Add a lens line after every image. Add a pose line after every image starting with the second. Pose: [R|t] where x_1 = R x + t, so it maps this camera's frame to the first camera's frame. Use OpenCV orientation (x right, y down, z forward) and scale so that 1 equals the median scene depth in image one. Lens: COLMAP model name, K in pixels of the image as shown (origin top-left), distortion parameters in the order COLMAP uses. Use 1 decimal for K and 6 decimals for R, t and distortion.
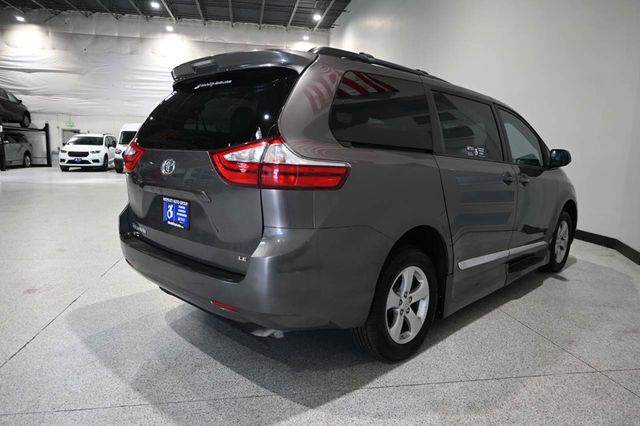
lens RADIAL K [[439.4, 0, 318.9], [0, 439.4, 213.5], [0, 0, 1]] dist [0.005726, -0.010375]
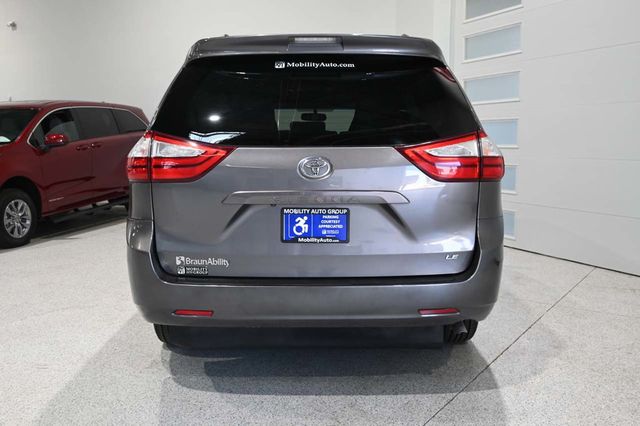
lens RADIAL K [[583.5, 0, 316.9], [0, 583.5, 212.7], [0, 0, 1]] dist [-0.012696, 0.000000]
pose [[0.706136, -0.110393, 0.699418, -1.070244], [0.117343, 0.992358, 0.038160, -0.065267], [-0.698286, 0.055126, 0.713693, 0.247072]]
